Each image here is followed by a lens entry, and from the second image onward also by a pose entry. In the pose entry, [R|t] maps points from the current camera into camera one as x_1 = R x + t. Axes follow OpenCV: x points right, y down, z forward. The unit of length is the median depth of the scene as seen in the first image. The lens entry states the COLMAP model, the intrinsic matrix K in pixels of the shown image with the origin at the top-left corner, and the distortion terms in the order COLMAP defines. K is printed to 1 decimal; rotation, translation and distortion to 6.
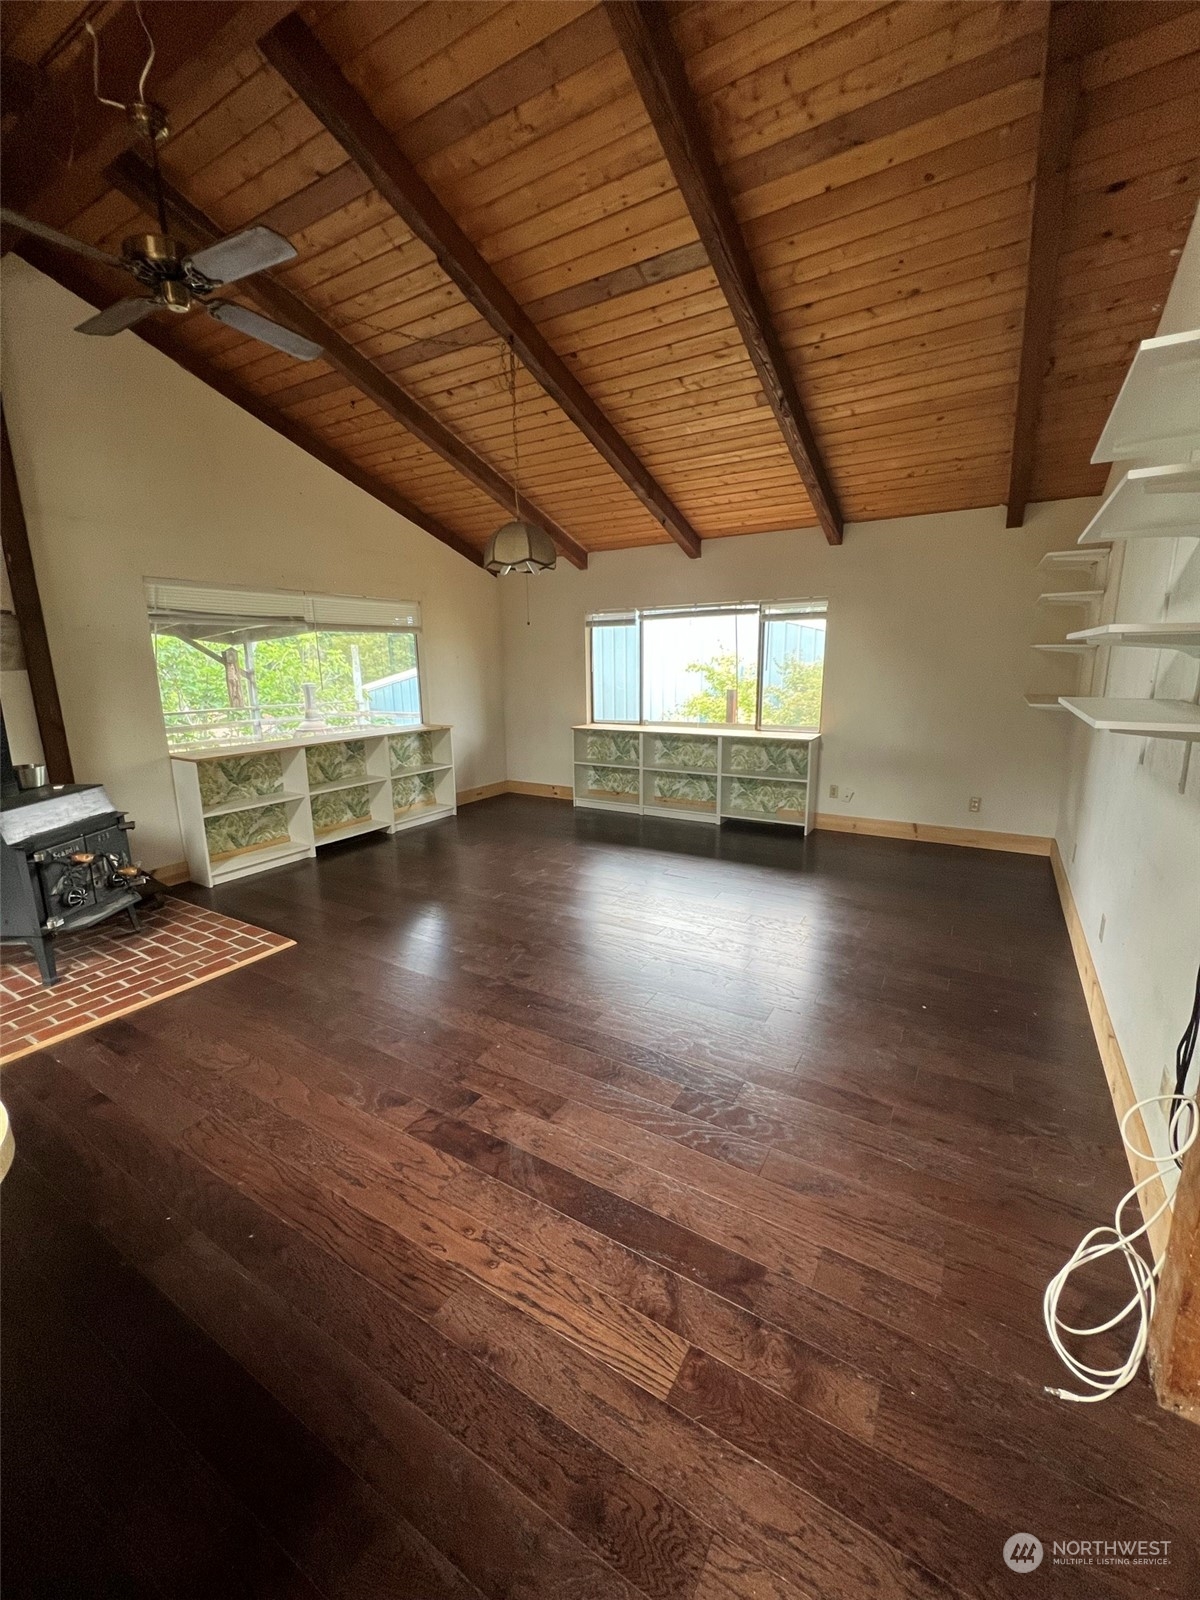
lens RADIAL K [[642.6, 0, 602.9], [0, 642.6, 798.2], [0, 0, 1]] dist [0.000514, -0.000010]
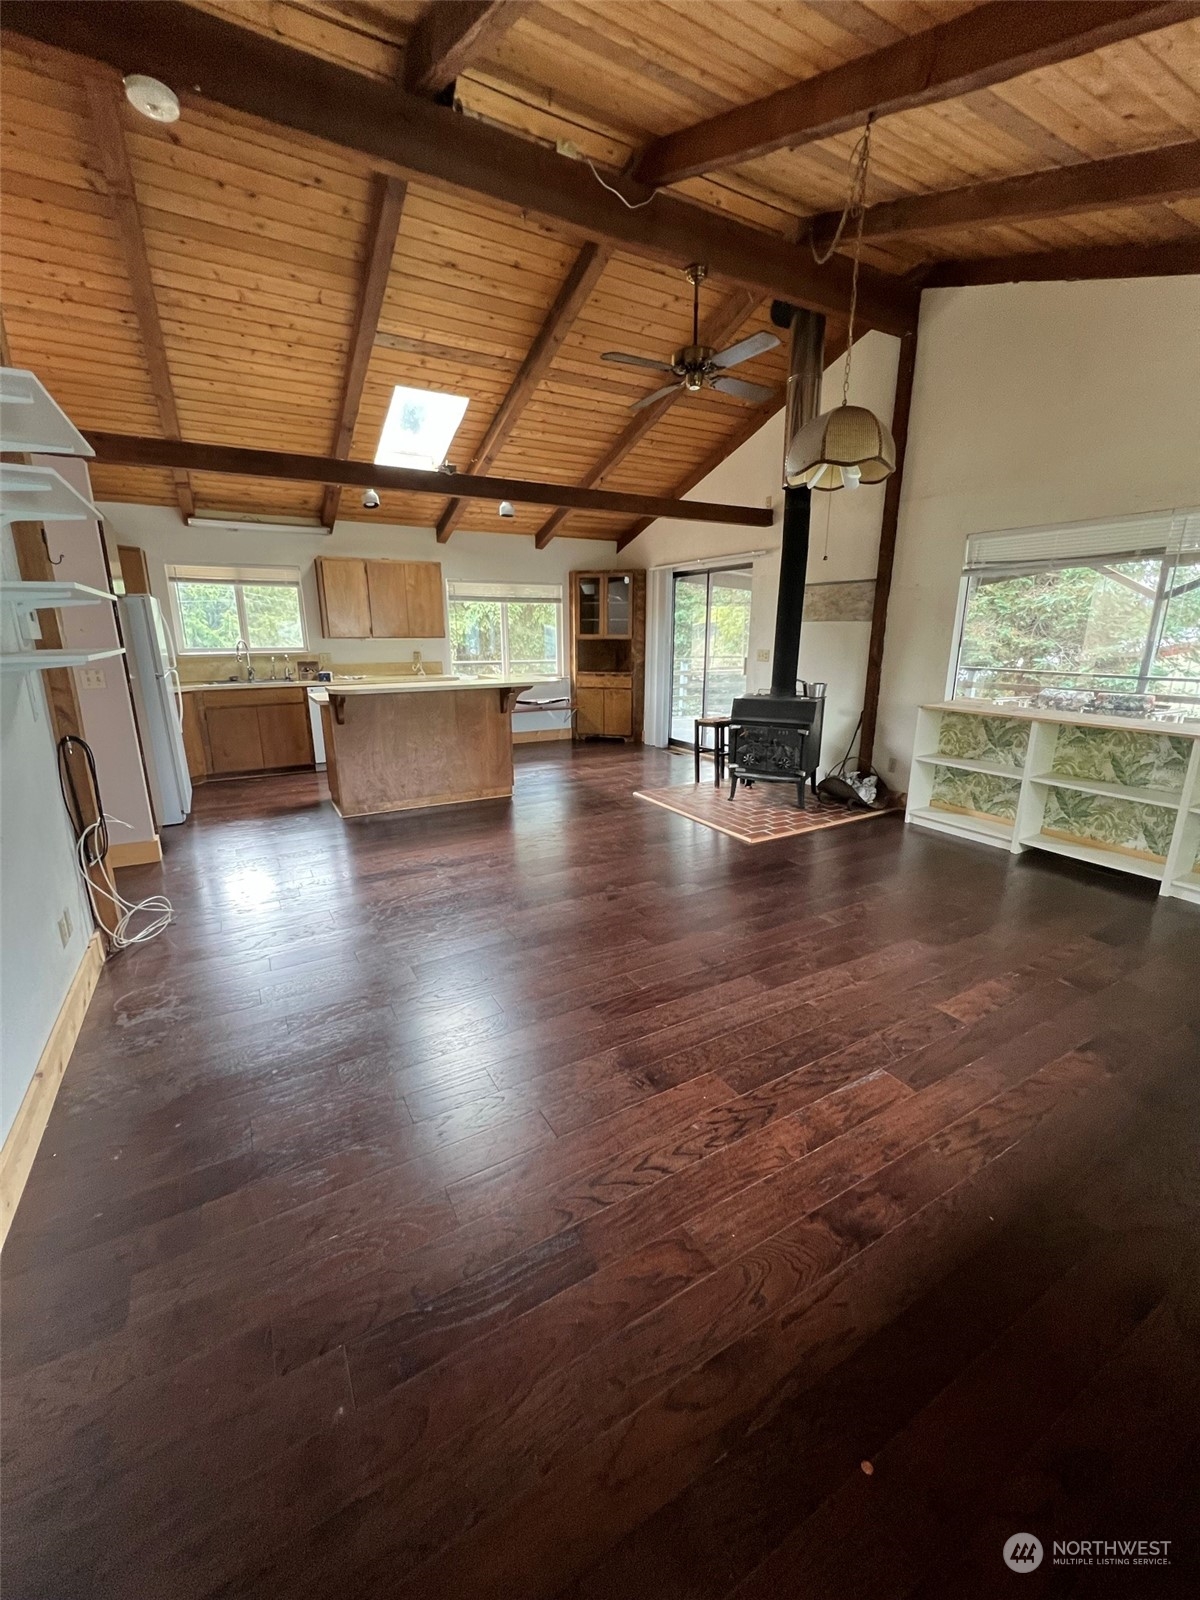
lens RADIAL K [[642.6, 0, 601.4], [0, 642.6, 794.6], [0, 0, 1]] dist [0.000514, -0.000010]
pose [[-0.493686, 0.230755, -0.838466, 0.528258], [-0.176547, 0.917482, 0.356451, -0.193234], [0.851531, 0.324004, -0.412209, 0.932486]]
